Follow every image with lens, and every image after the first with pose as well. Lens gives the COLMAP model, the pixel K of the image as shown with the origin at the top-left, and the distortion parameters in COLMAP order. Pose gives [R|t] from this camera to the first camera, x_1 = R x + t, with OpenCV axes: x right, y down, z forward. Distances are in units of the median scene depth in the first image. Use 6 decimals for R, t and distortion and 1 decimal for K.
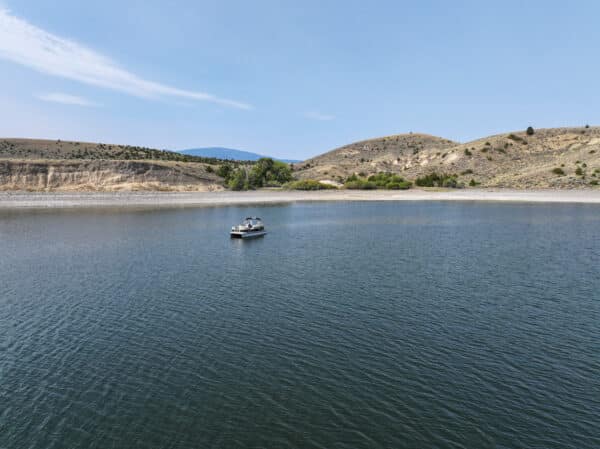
lens RADIAL K [[423.9, 0, 296.5], [0, 423.9, 224.3], [0, 0, 1]] dist [-0.002313, 0.018222]
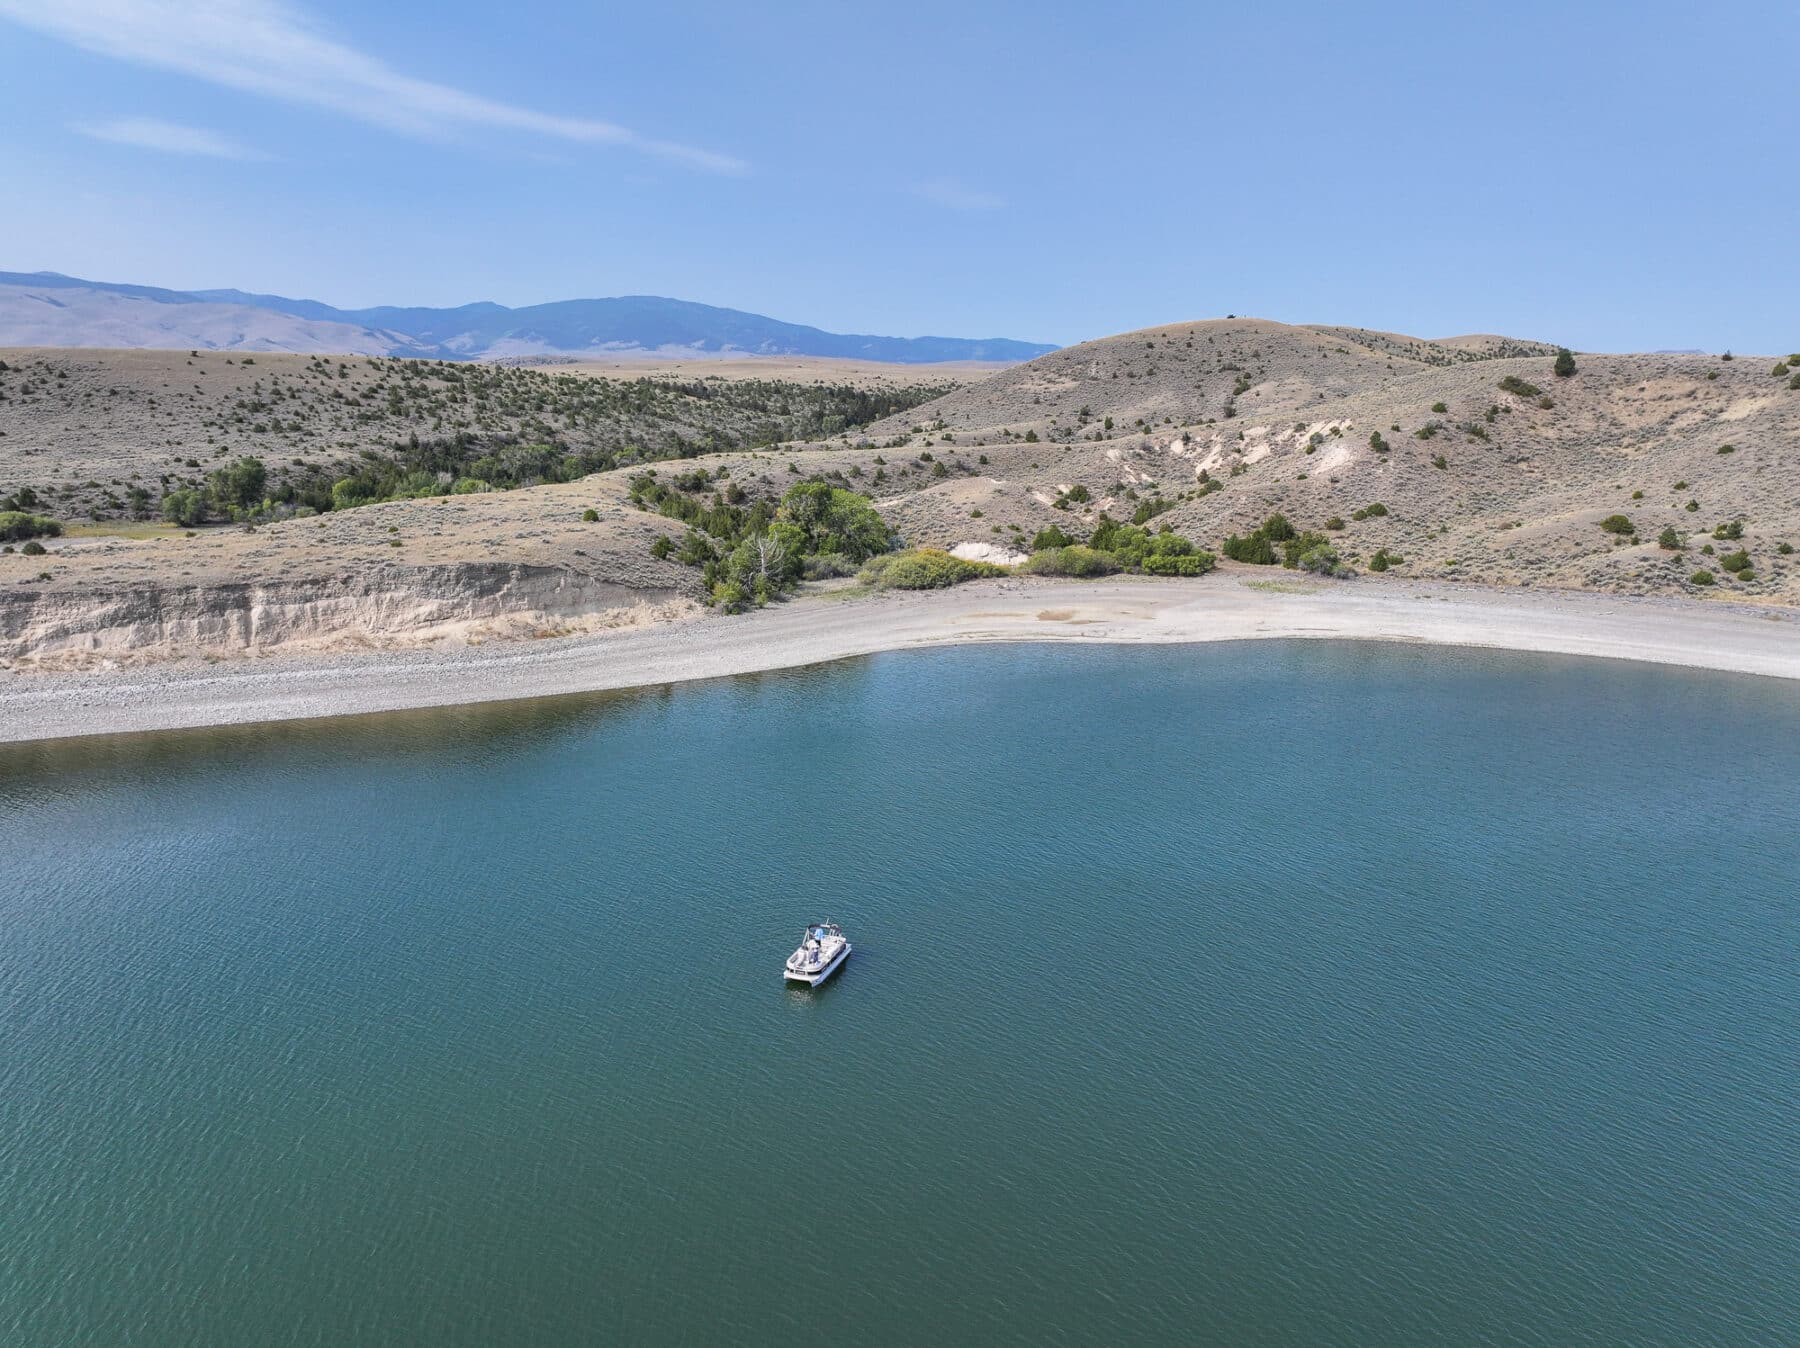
lens RADIAL K [[1271.6, 0, 890.6], [0, 1271.6, 670.9], [0, 0, 1]] dist [-0.002313, 0.018222]
pose [[0.999989, 0.003390, 0.003367, -0.007497], [-0.003734, 0.994161, 0.107839, -0.114507], [-0.002982, -0.107851, 0.994163, -0.089767]]
